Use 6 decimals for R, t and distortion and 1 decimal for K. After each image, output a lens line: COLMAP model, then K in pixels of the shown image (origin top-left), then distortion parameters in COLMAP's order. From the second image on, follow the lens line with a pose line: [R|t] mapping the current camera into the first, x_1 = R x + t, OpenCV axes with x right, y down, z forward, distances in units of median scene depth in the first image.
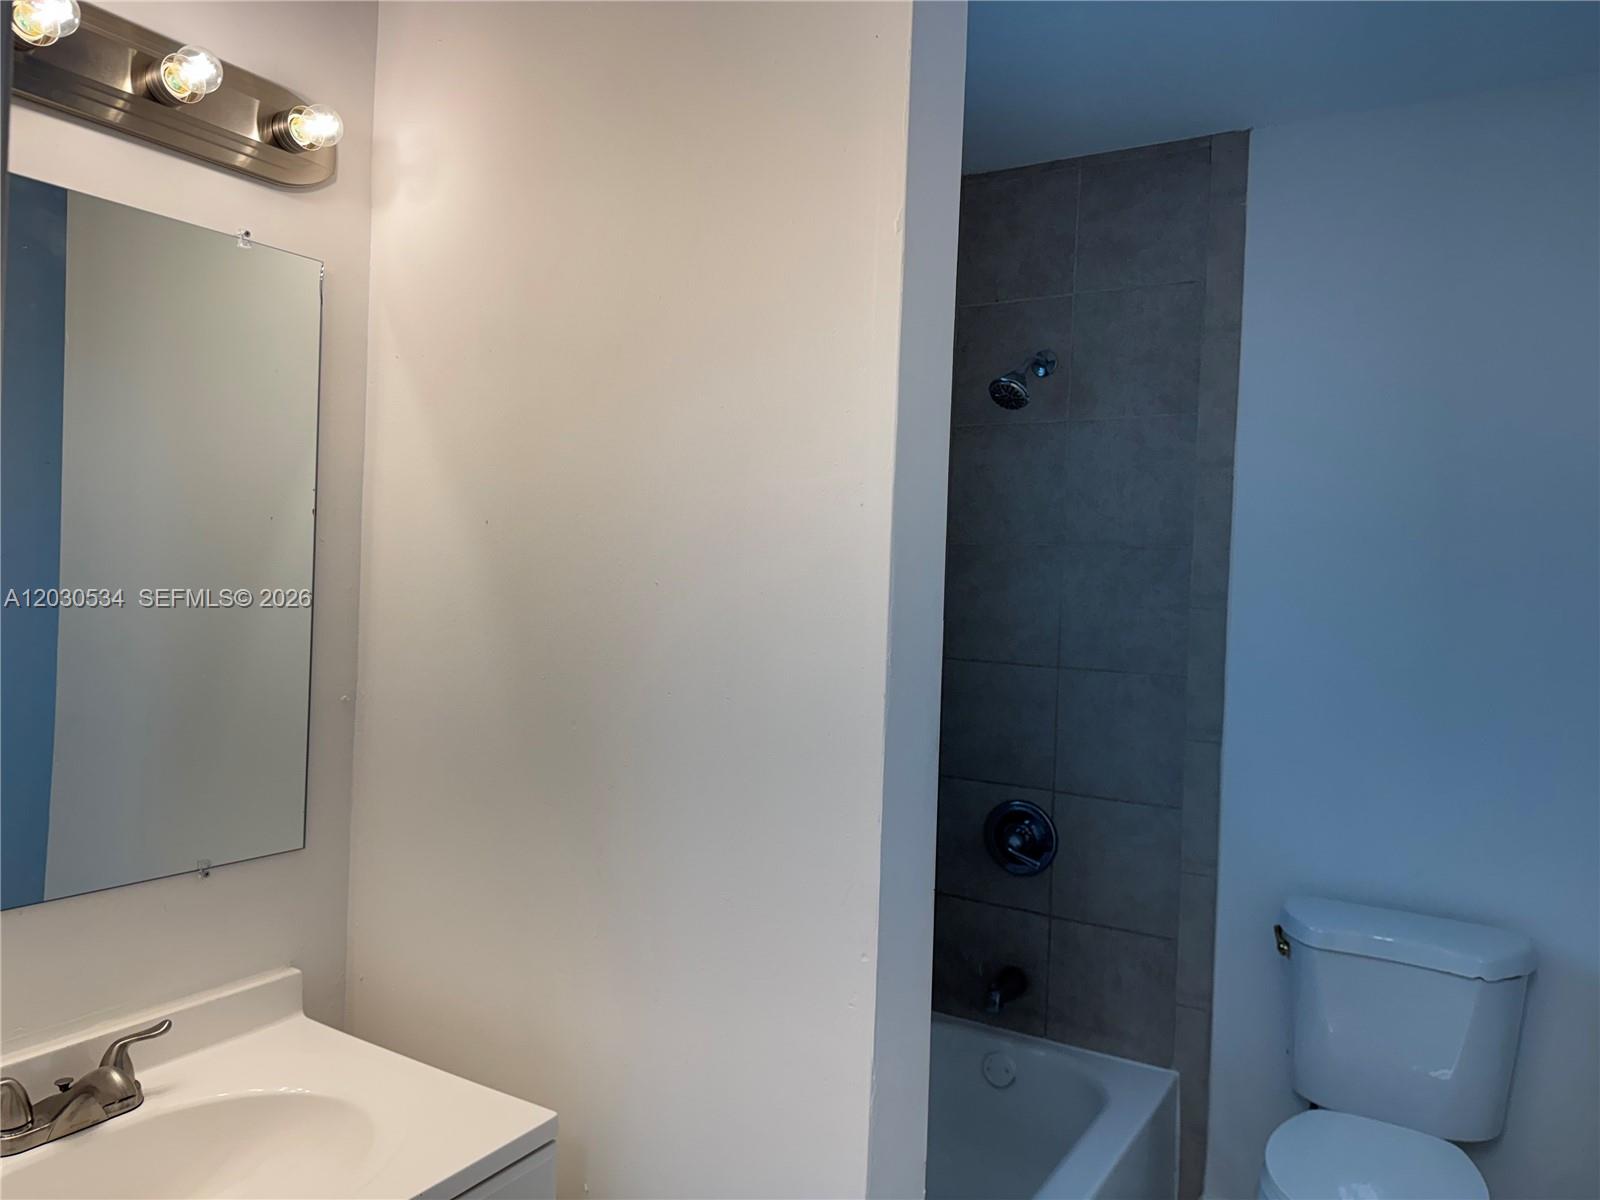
lens RADIAL K [[1133.8, 0, 804.2], [0, 1133.8, 594.4], [0, 0, 1]] dist [0.074523, -0.009087]
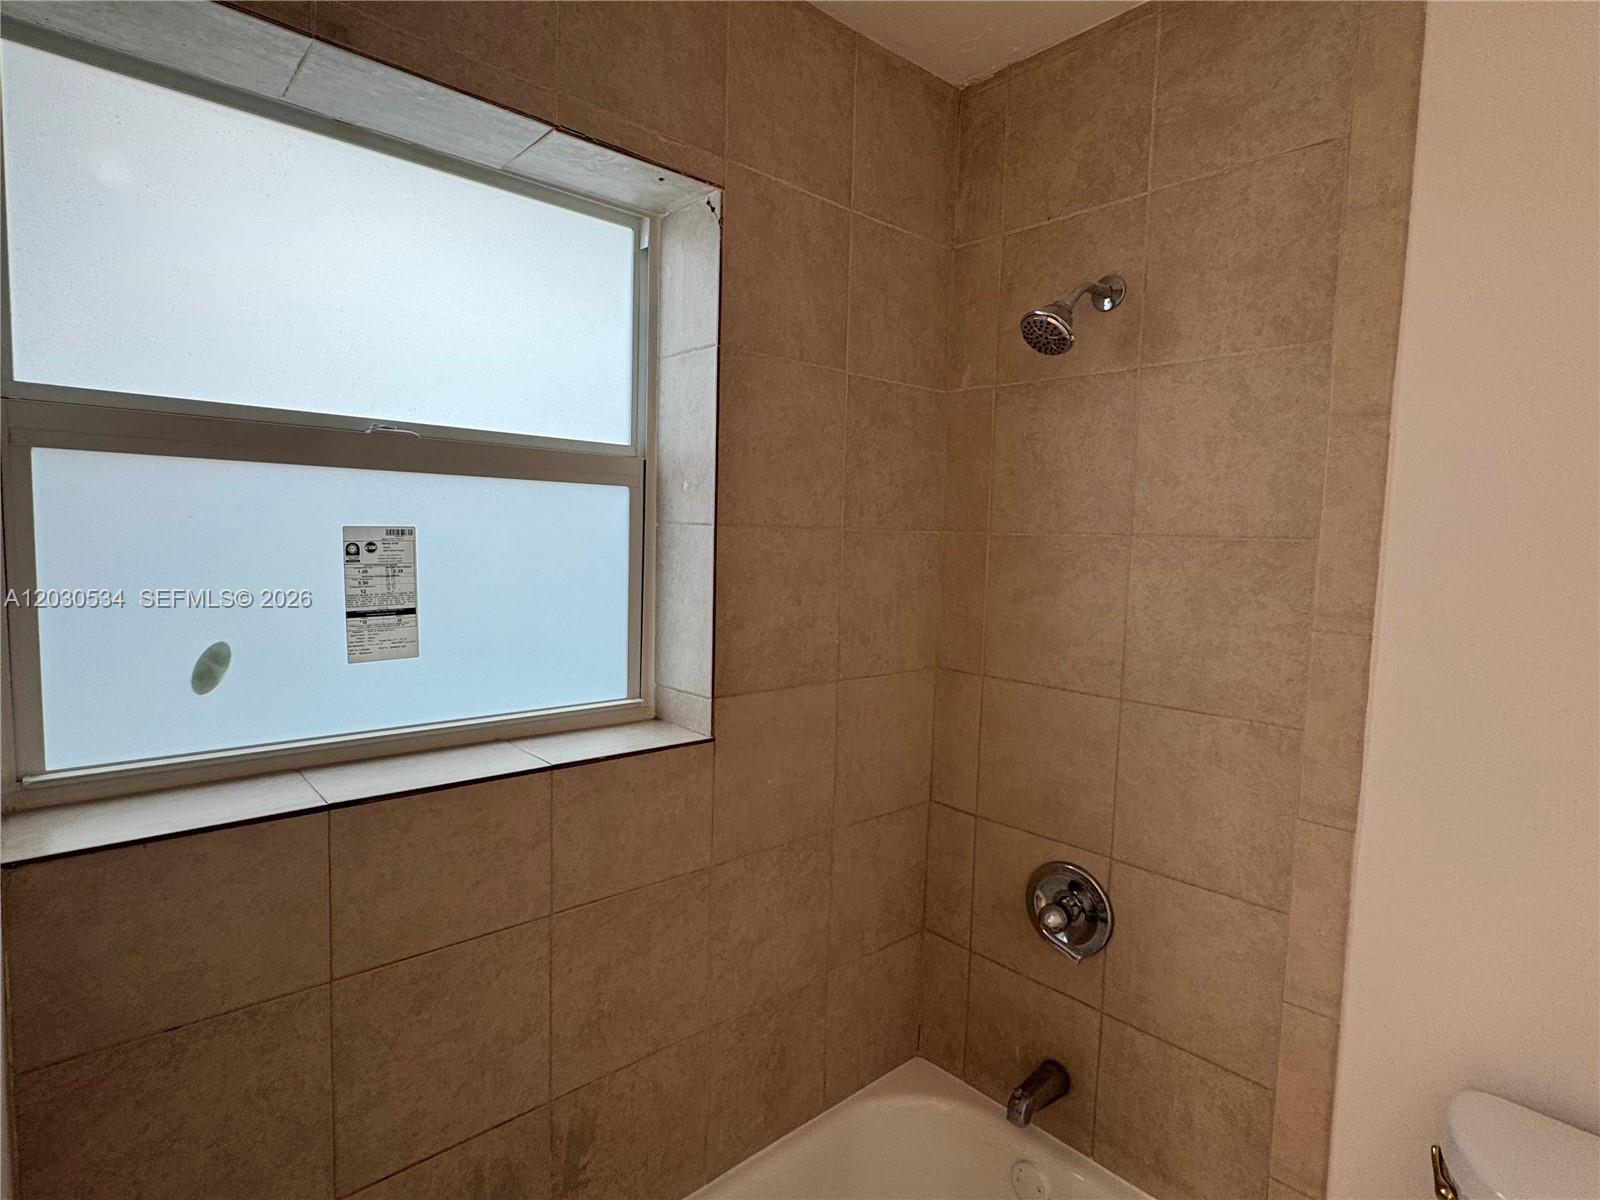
lens RADIAL K [[837.2, 0, 790.7], [0, 837.2, 605.2], [0, 0, 1]] dist [-0.002178, 0.002167]
pose [[0.962187, 0.012223, -0.272117, 0.169339], [0.002728, 0.998510, 0.054496, -0.030504], [0.272378, -0.053178, 0.960720, 0.425085]]
